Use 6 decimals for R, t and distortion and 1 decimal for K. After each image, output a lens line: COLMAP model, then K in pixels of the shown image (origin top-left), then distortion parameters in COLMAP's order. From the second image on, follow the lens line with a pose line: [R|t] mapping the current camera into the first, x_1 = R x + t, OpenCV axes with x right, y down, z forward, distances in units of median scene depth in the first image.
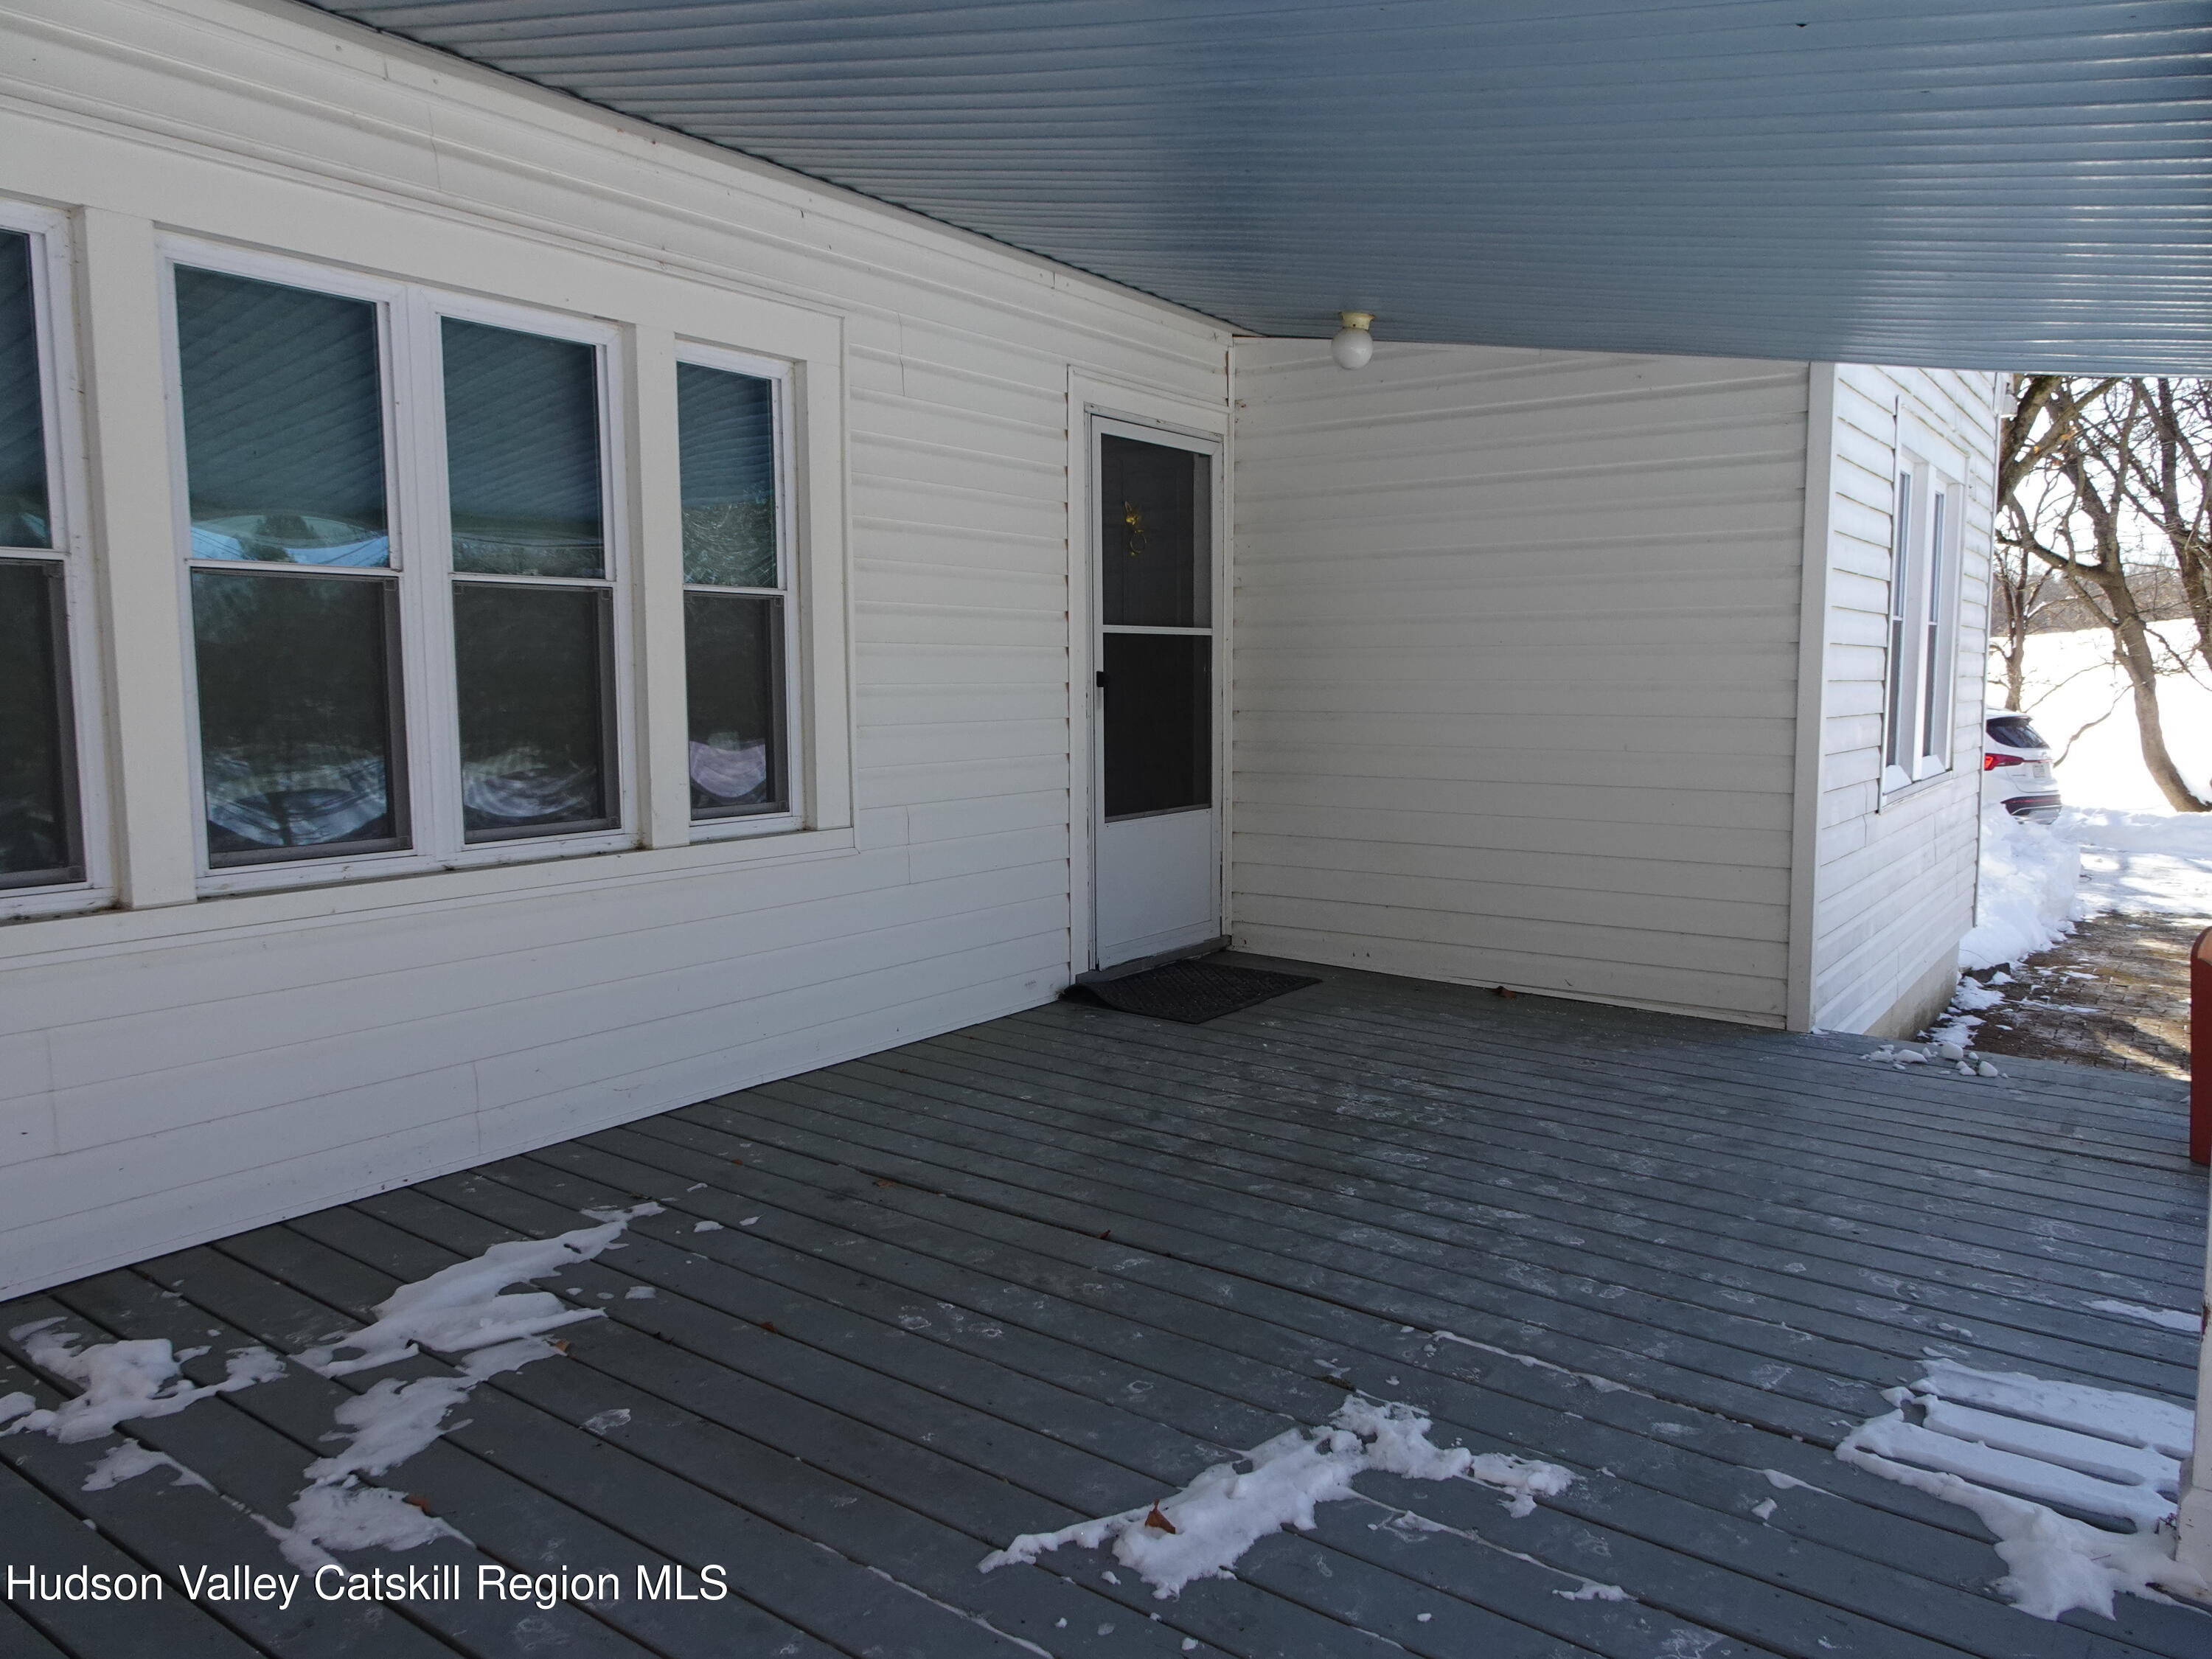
lens RADIAL K [[1587.1, 0, 1096.4], [0, 1587.1, 837.4], [0, 0, 1]] dist [0.008625, 0.000279]
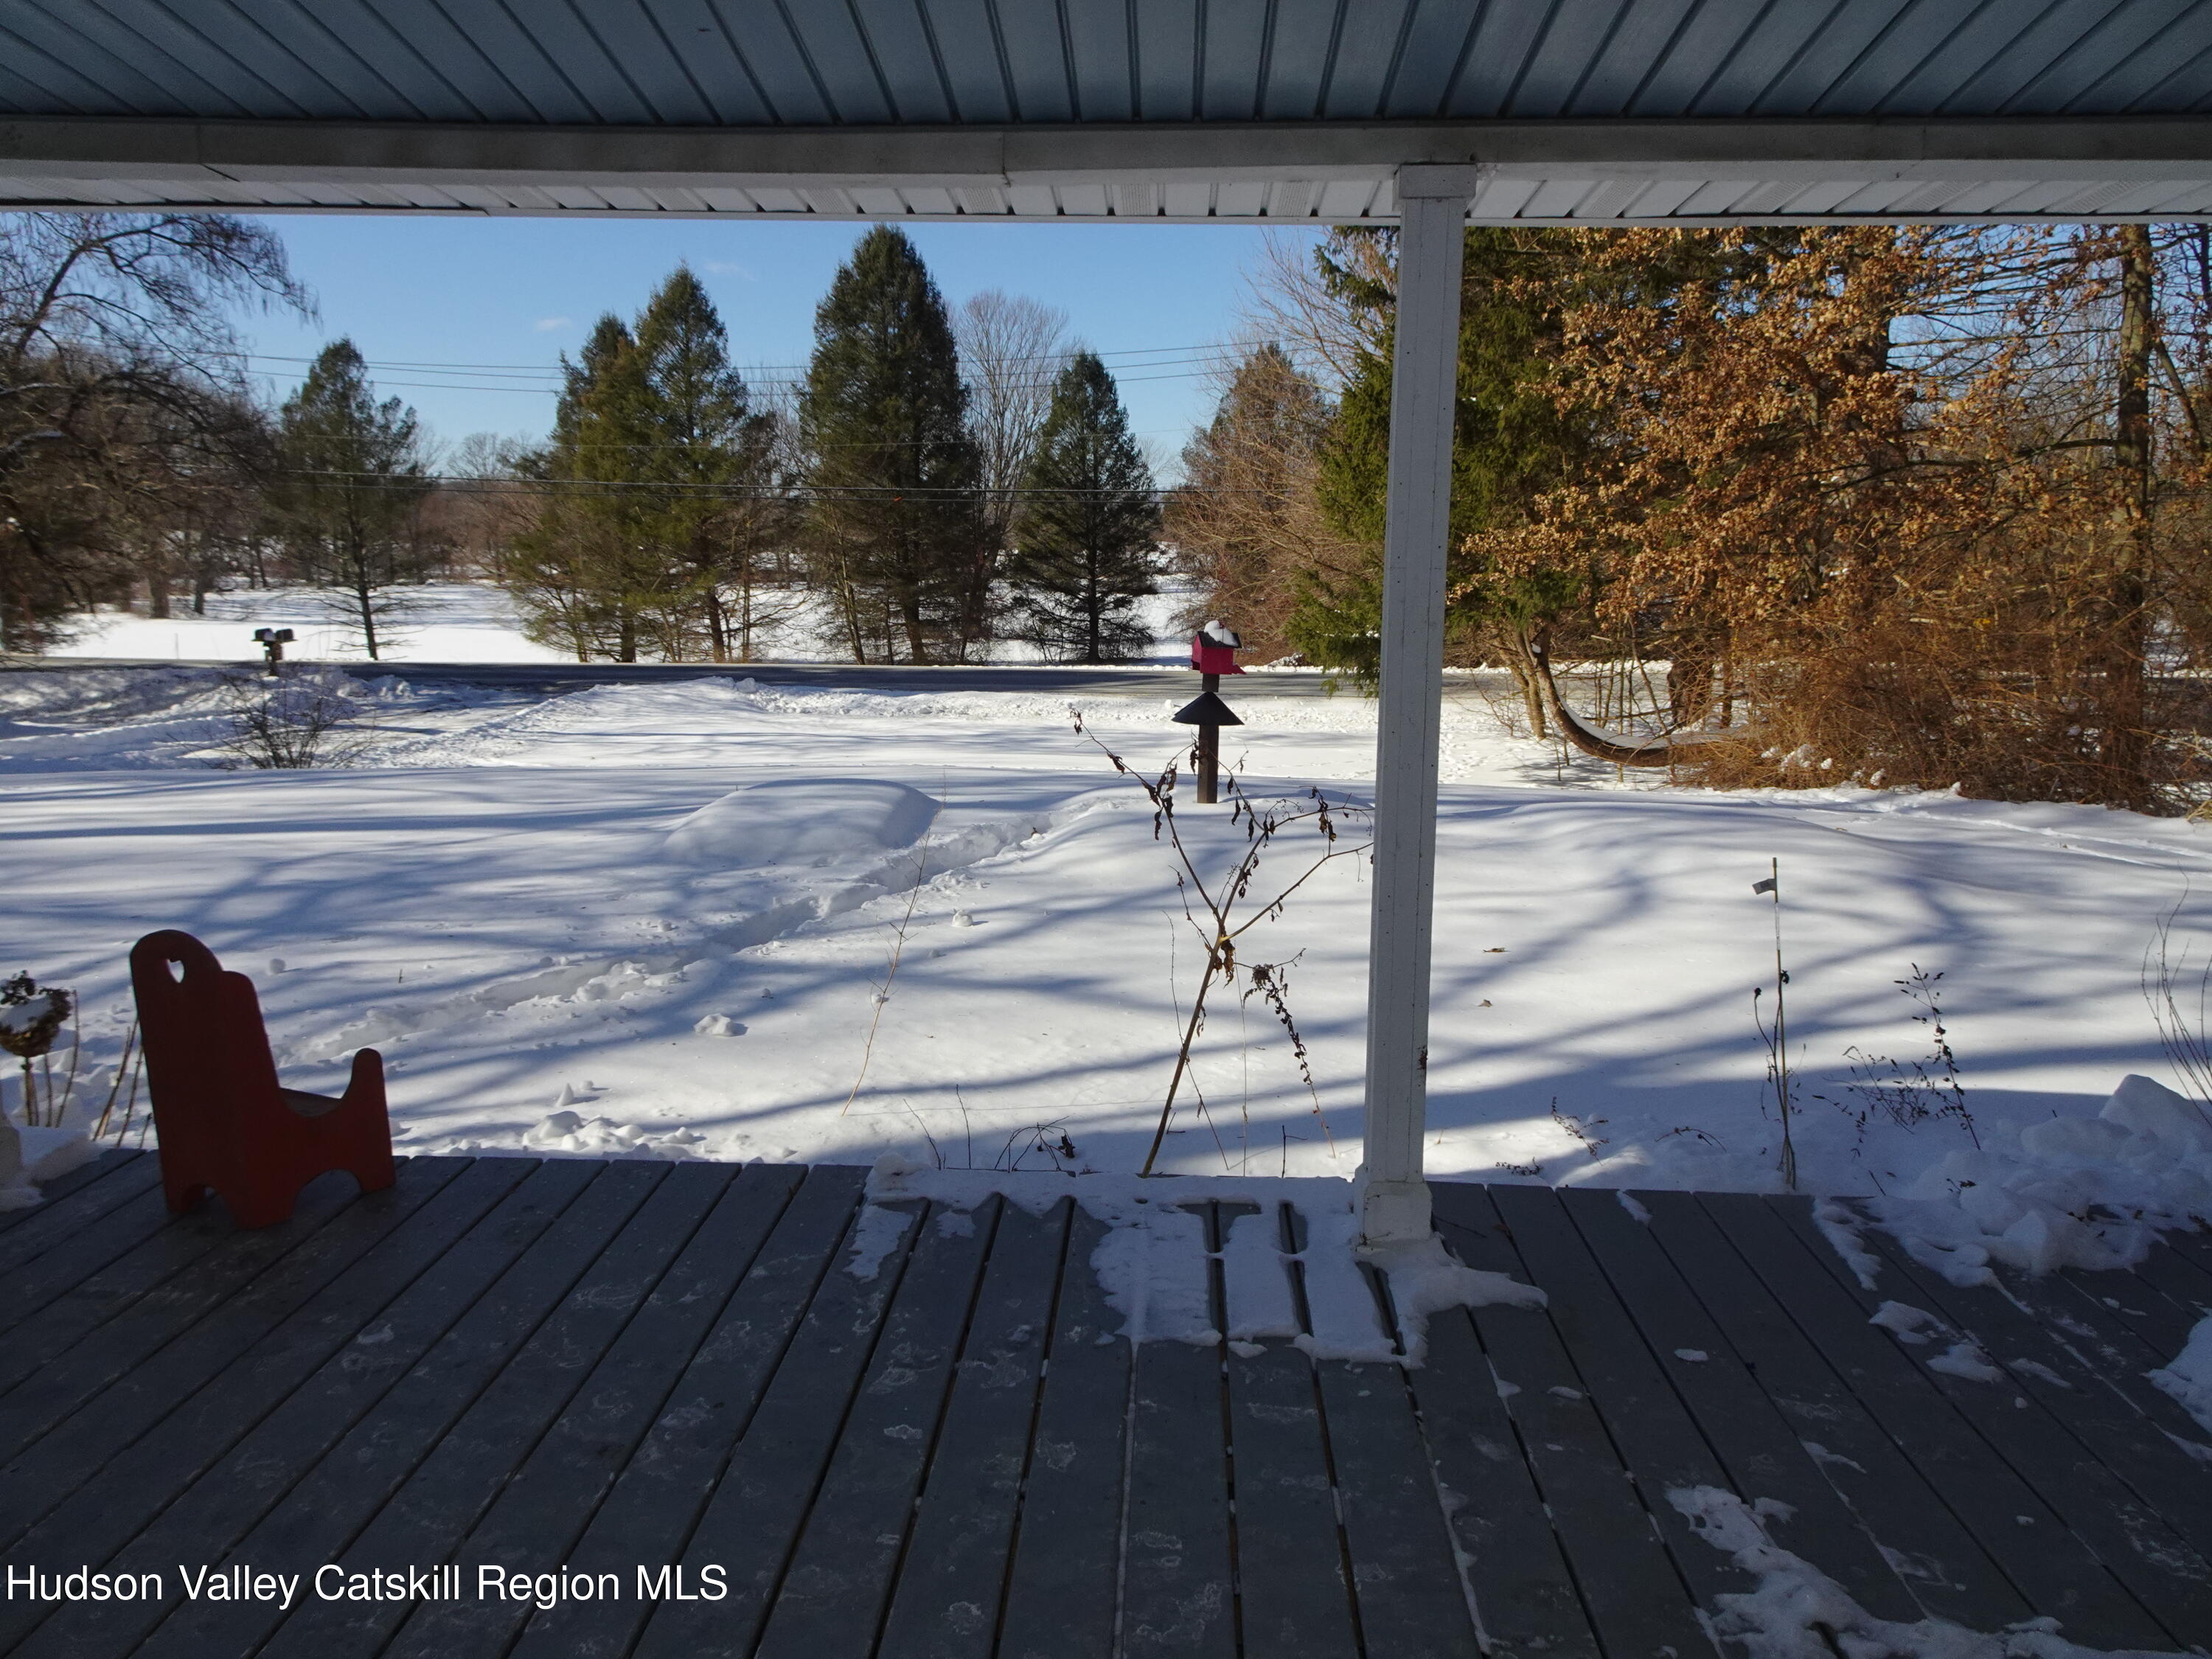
lens RADIAL K [[1587.1, 0, 1111.0], [0, 1587.1, 828.6], [0, 0, 1]] dist [0.008625, 0.000279]
pose [[-0.551347, -0.150609, 0.820569, -0.148670], [0.084087, 0.968529, 0.234265, -0.142741], [-0.830028, 0.198161, -0.521332, 1.153452]]
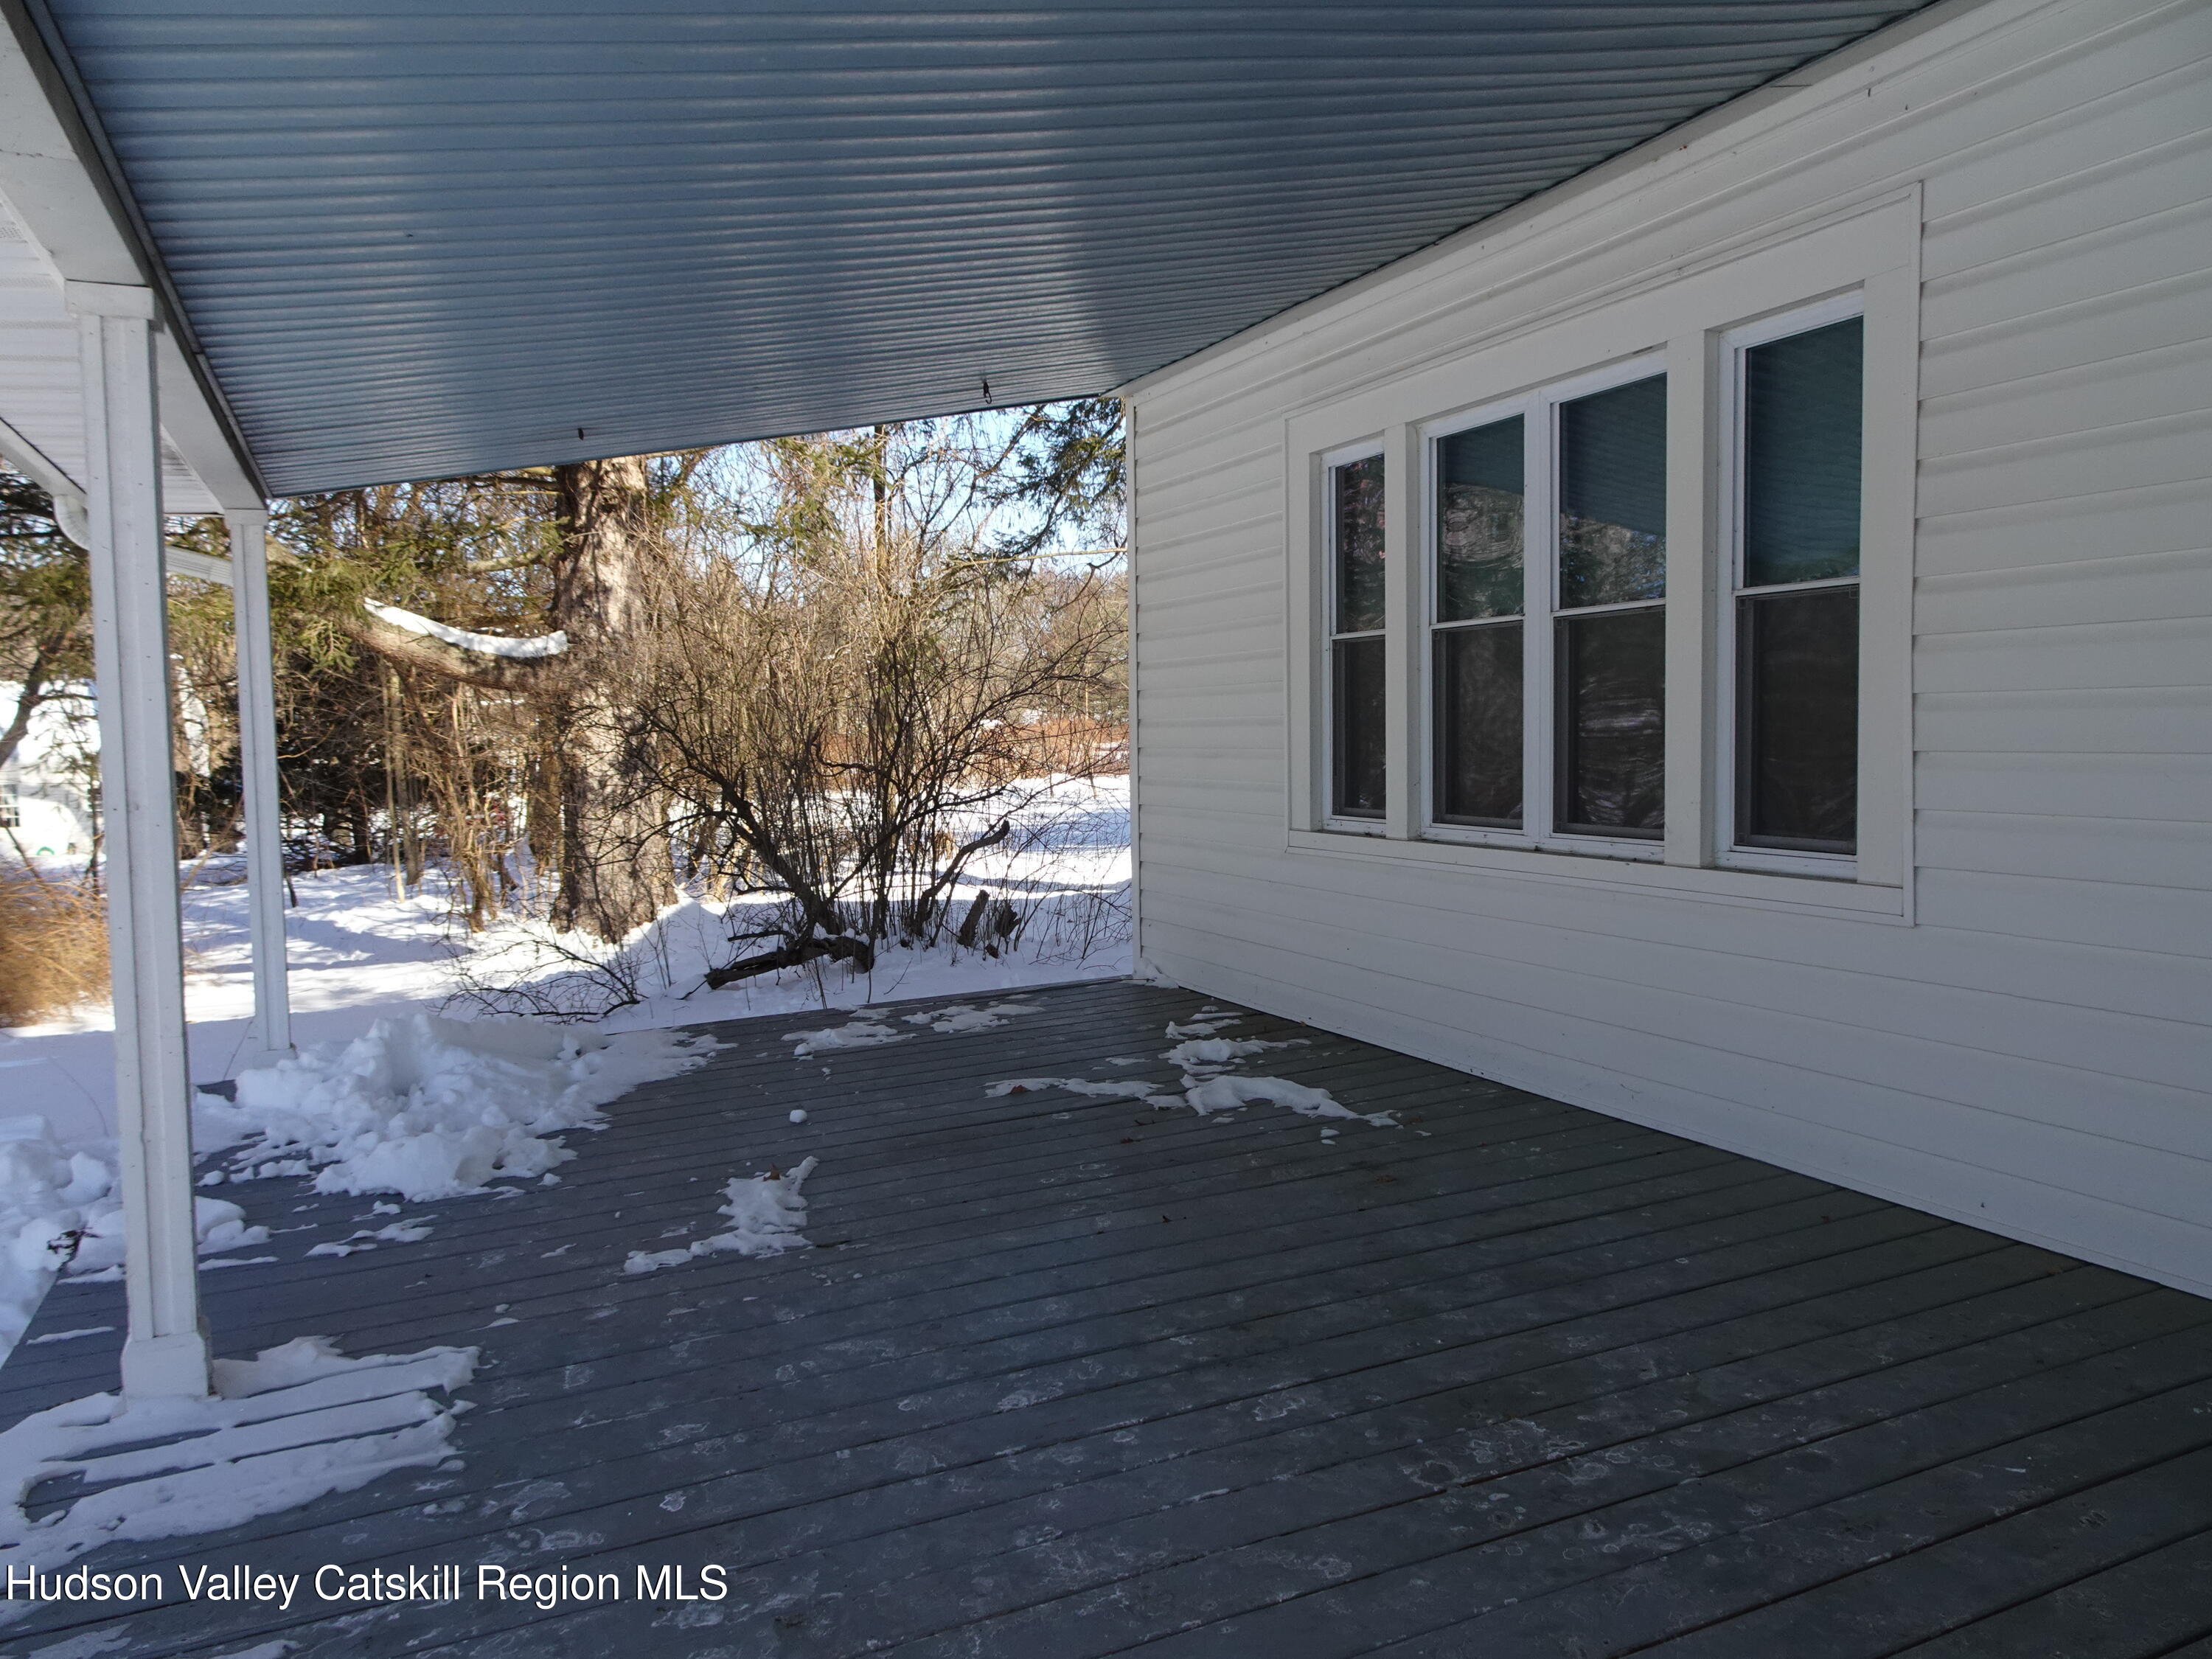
lens RADIAL K [[1587.1, 0, 1097.0], [0, 1587.1, 823.4], [0, 0, 1]] dist [0.008625, 0.000279]
pose [[-0.501559, 0.059619, -0.863067, 0.878284], [-0.072723, 0.991186, 0.110731, -0.118621], [0.862061, 0.118303, -0.492803, 1.377213]]
